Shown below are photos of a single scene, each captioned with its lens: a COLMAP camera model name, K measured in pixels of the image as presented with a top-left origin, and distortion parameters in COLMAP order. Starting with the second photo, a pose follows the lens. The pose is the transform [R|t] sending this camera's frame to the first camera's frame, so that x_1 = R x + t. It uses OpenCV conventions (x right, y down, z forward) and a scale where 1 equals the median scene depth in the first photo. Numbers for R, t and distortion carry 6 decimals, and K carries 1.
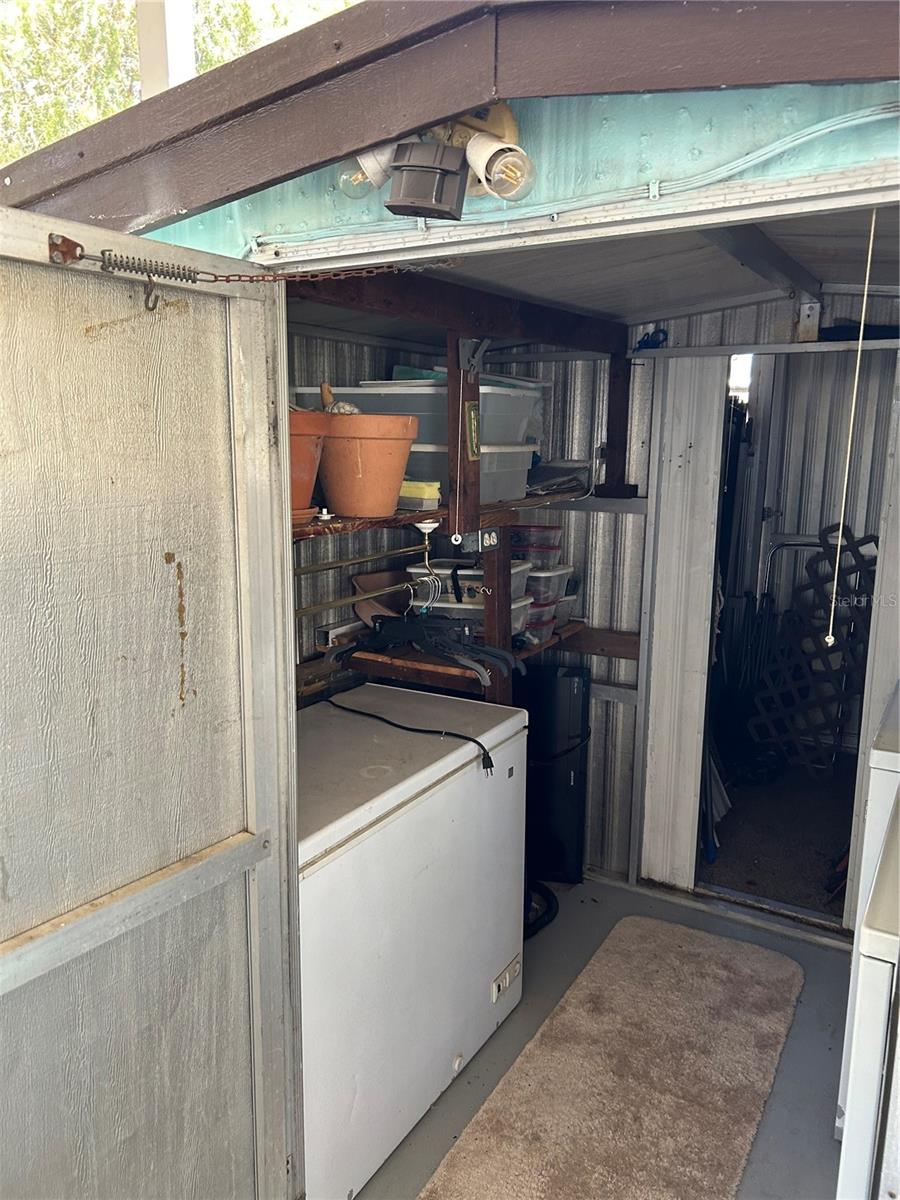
lens RADIAL K [[905.3, 0, 457.9], [0, 905.3, 602.7], [0, 0, 1]] dist [0.021629, -0.029557]
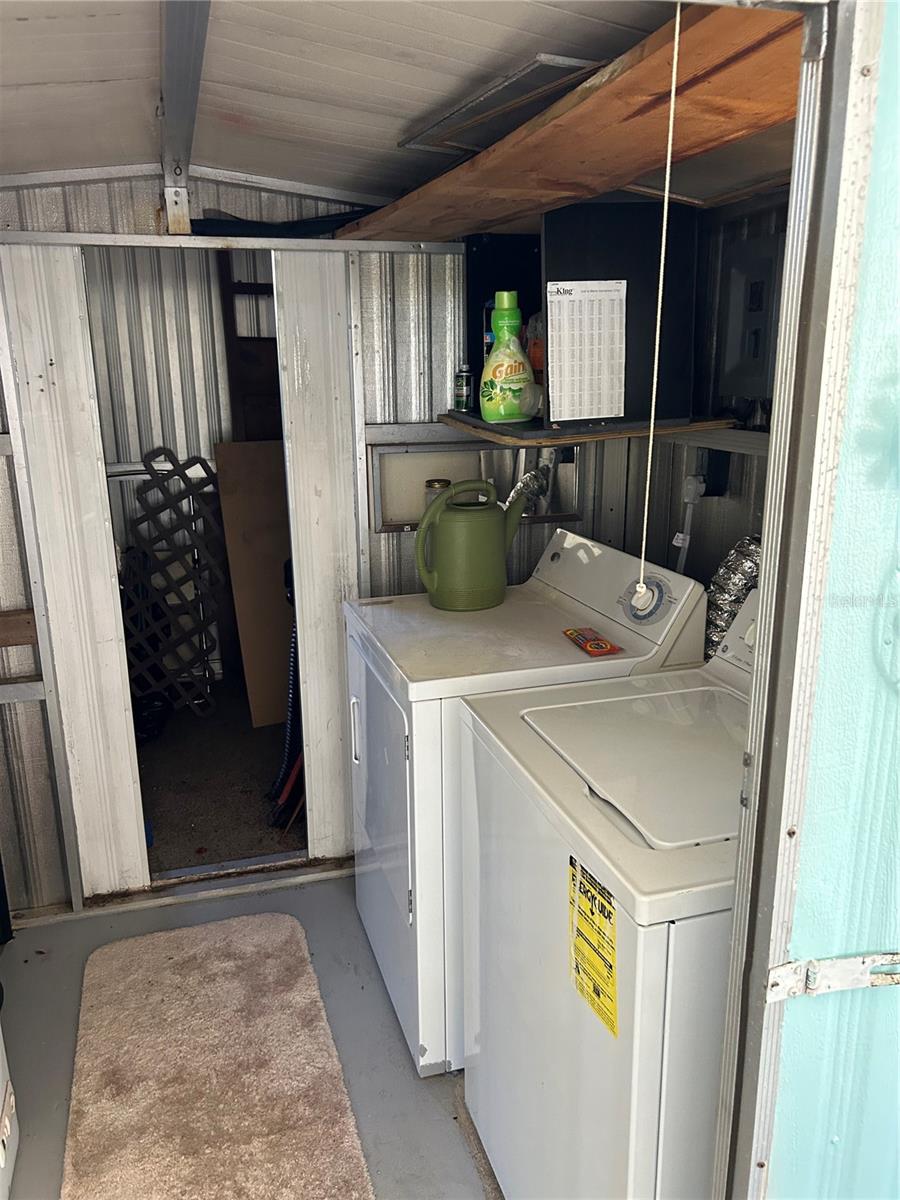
lens RADIAL K [[905.3, 0, 457.9], [0, 905.3, 602.7], [0, 0, 1]] dist [0.021629, -0.029557]
pose [[0.690502, -0.206804, 0.693137, -0.087942], [0.150338, 0.978364, 0.142138, -0.028190], [-0.707535, 0.006059, 0.706652, 0.194272]]
